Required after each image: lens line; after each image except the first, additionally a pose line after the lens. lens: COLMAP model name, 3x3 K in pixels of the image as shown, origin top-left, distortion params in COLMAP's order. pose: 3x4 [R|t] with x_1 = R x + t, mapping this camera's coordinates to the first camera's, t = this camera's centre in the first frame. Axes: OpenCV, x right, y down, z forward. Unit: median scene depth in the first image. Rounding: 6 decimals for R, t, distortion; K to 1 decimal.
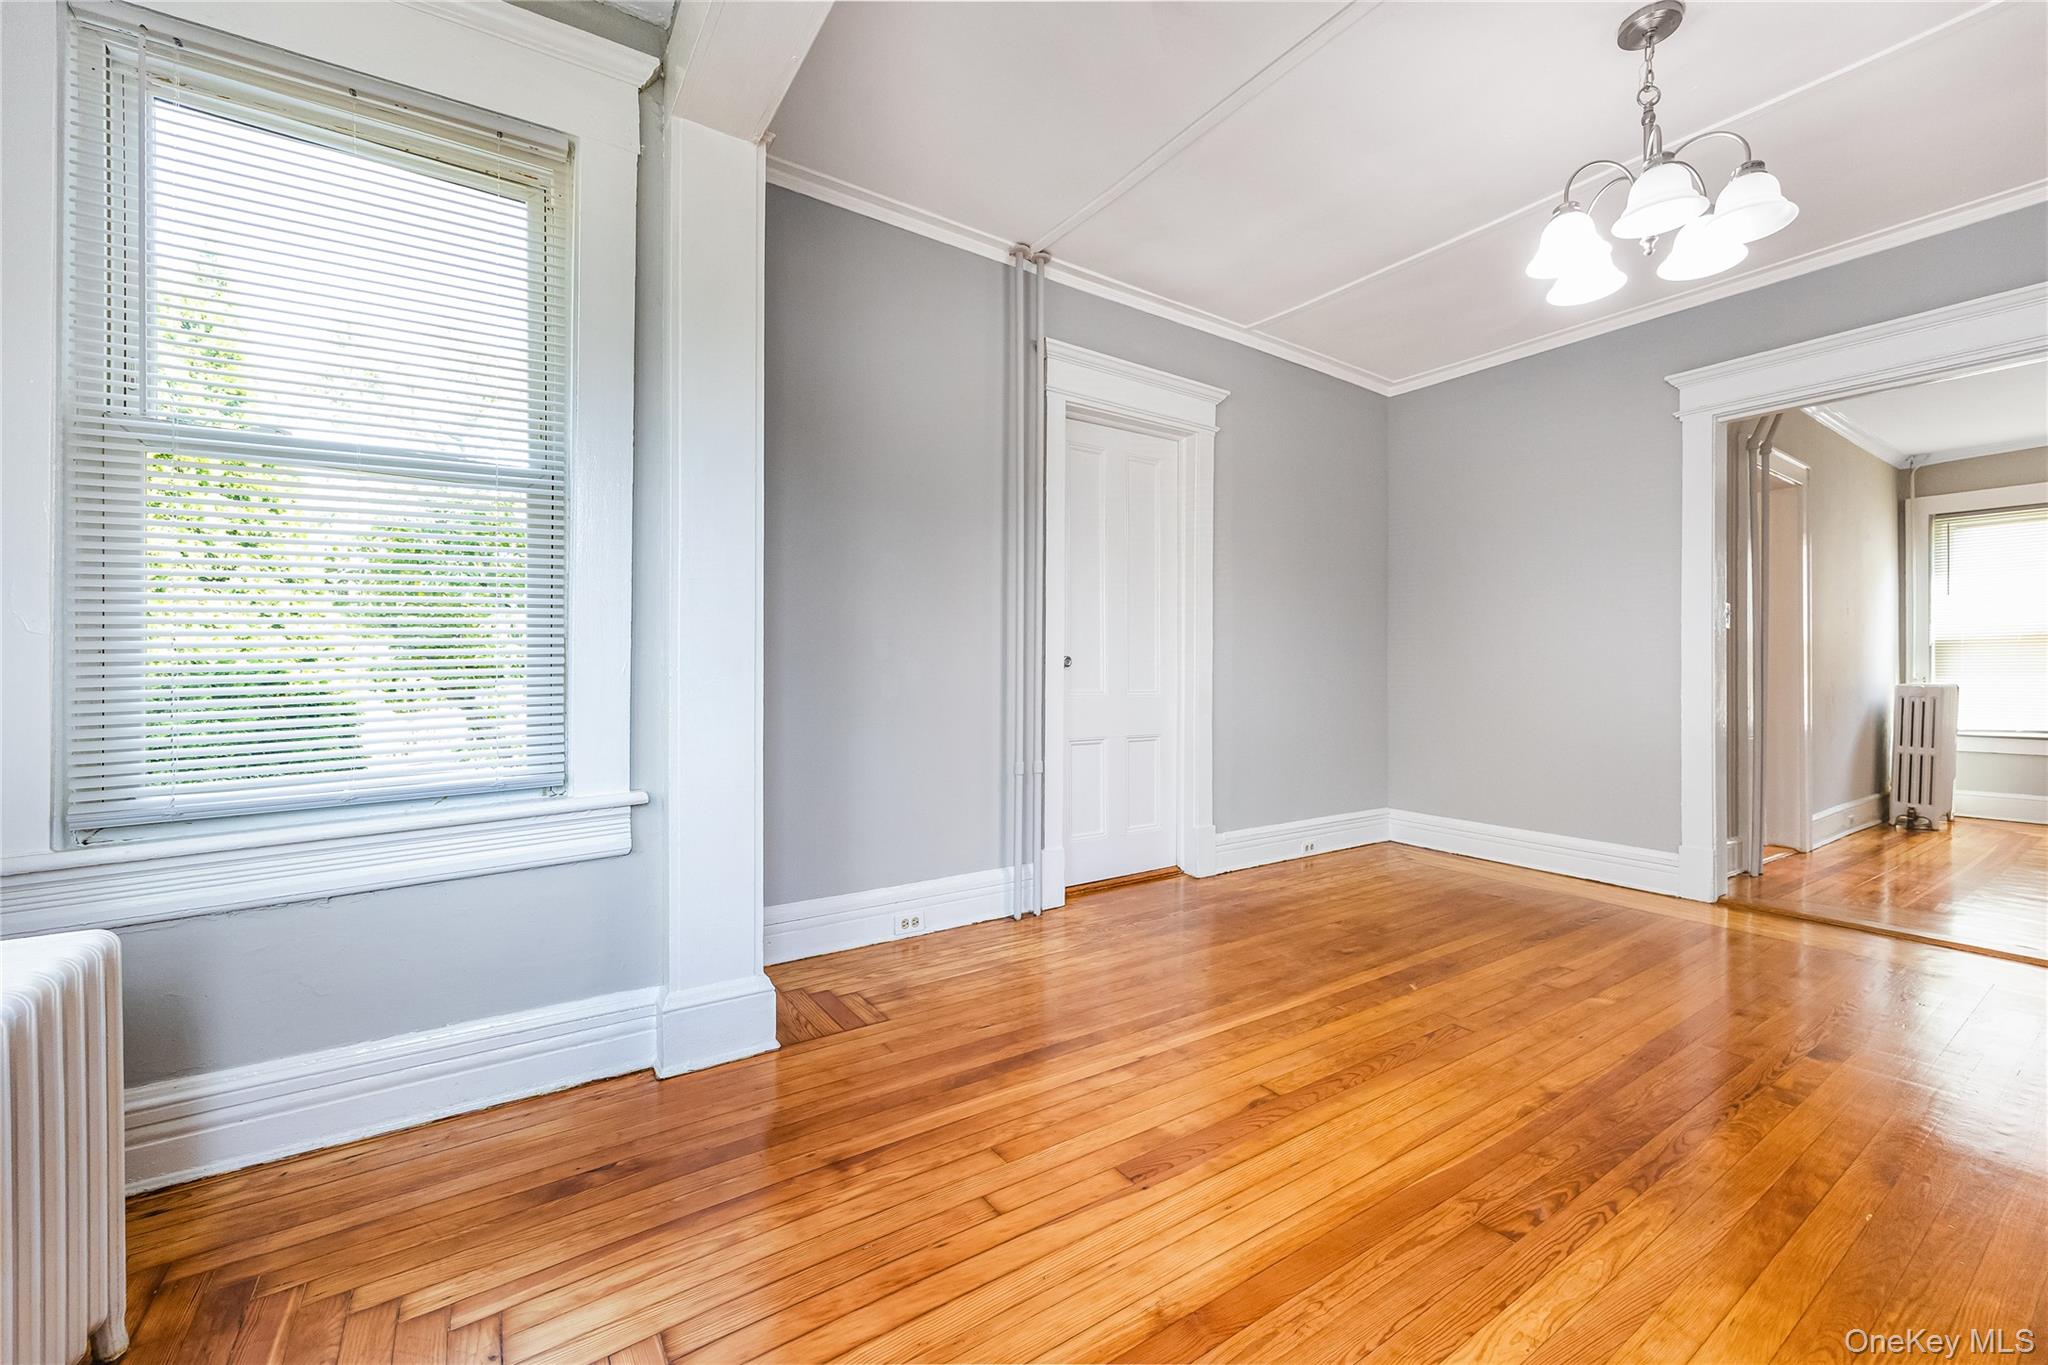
lens RADIAL K [[829.7, 0, 1032.2], [0, 829.7, 666.9], [0, 0, 1]] dist [-0.001130, 0.000121]
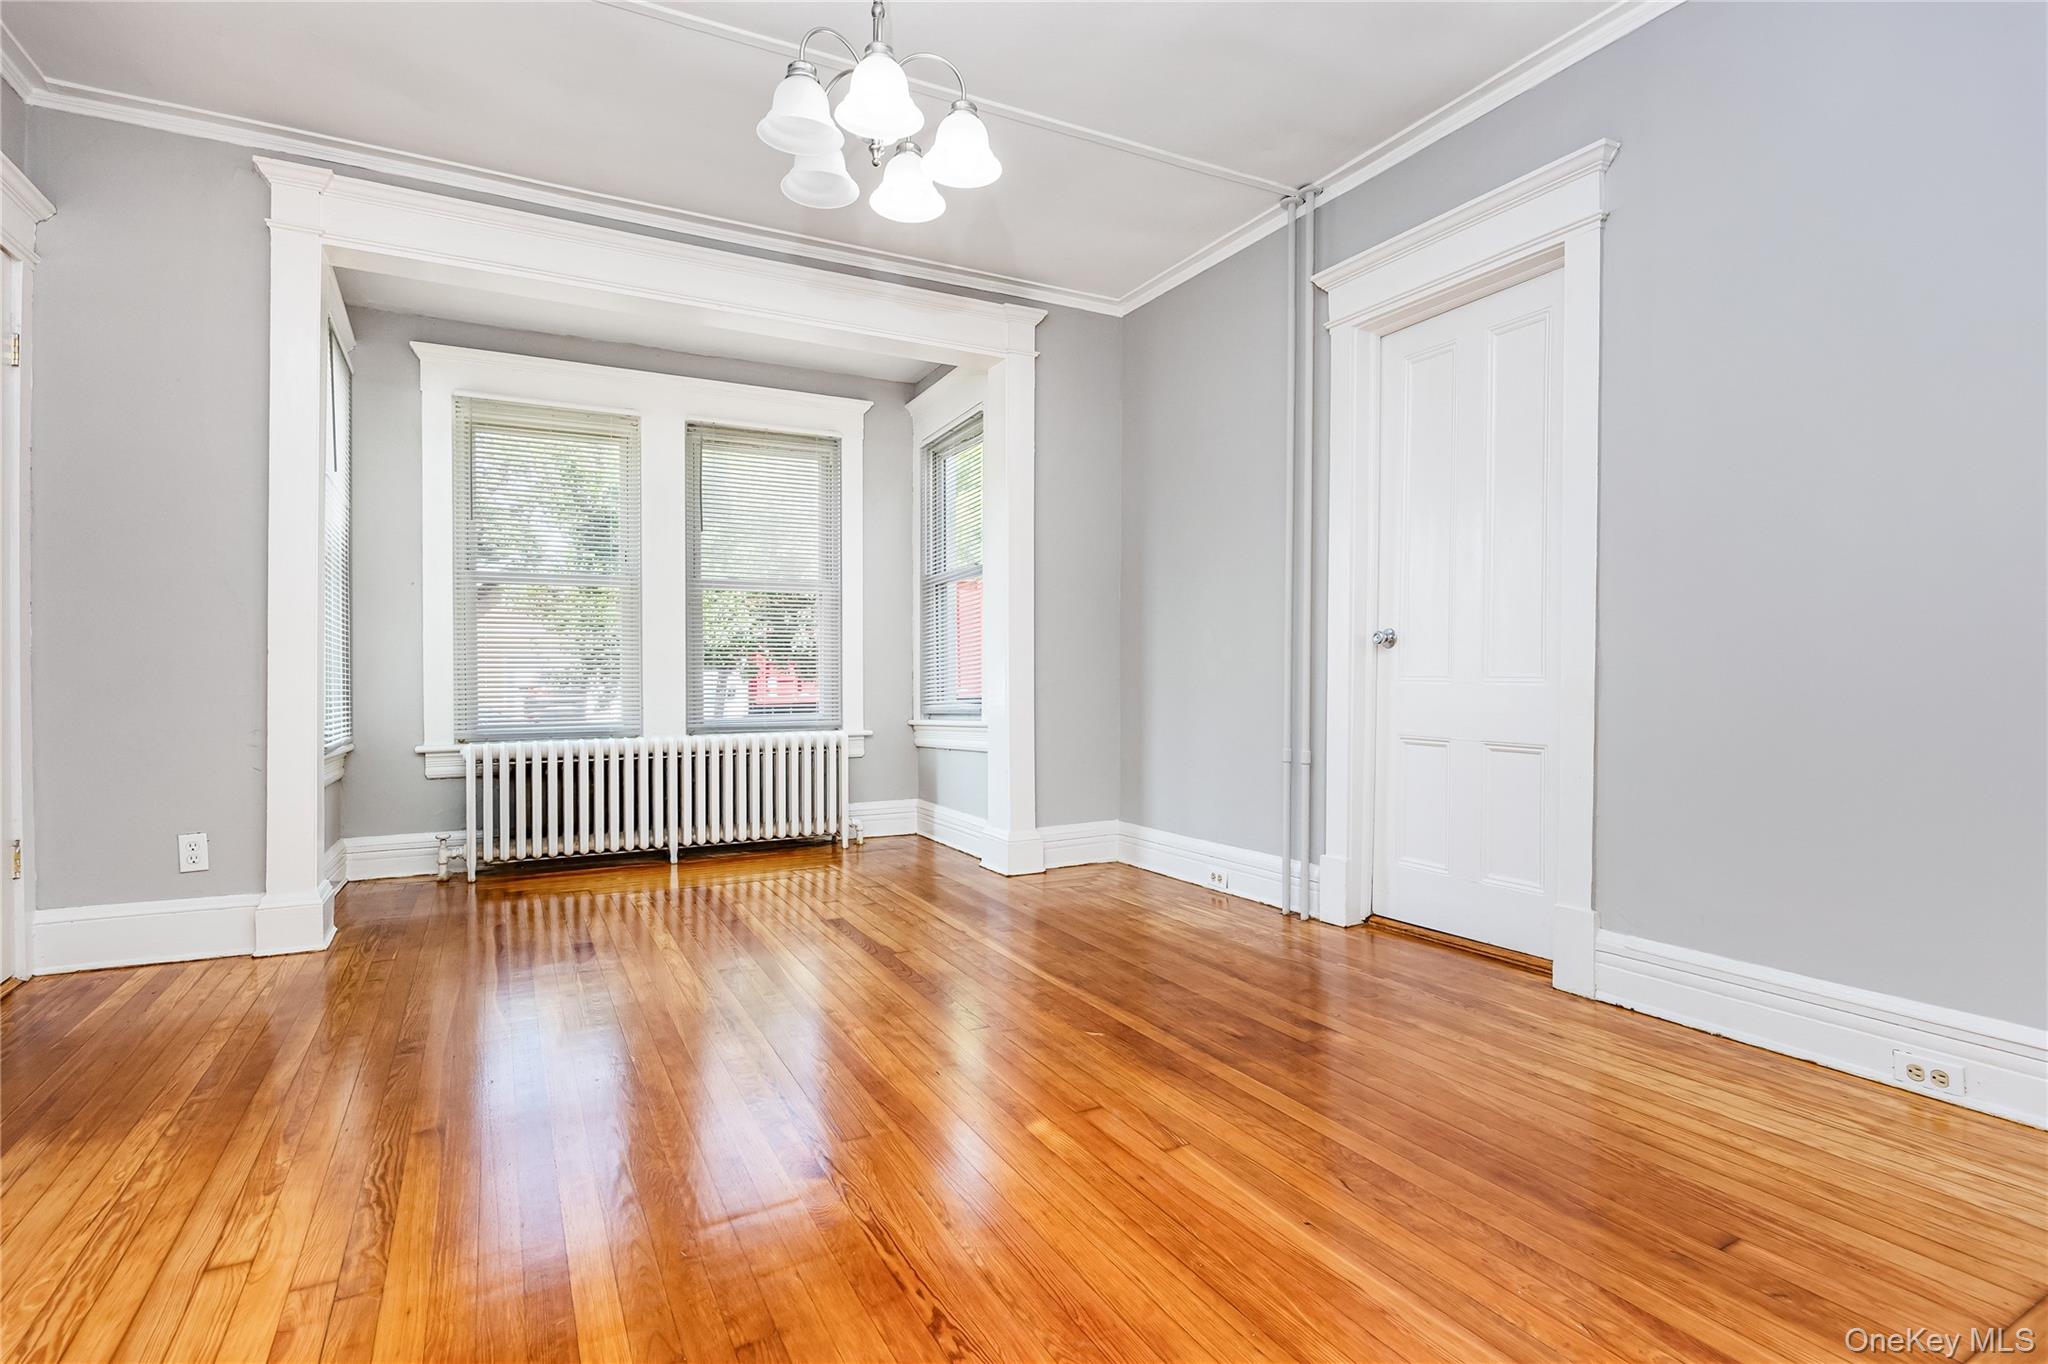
lens RADIAL K [[983.6, 0, 1009.4], [0, 983.6, 693.2], [0, 0, 1]] dist [-0.027616, 0.000649]
pose [[-0.111096, 0.031045, -0.993325, 1.155687], [0.016593, 0.999431, 0.029380, 0.010564], [0.993671, -0.013218, -0.111547, 0.827204]]
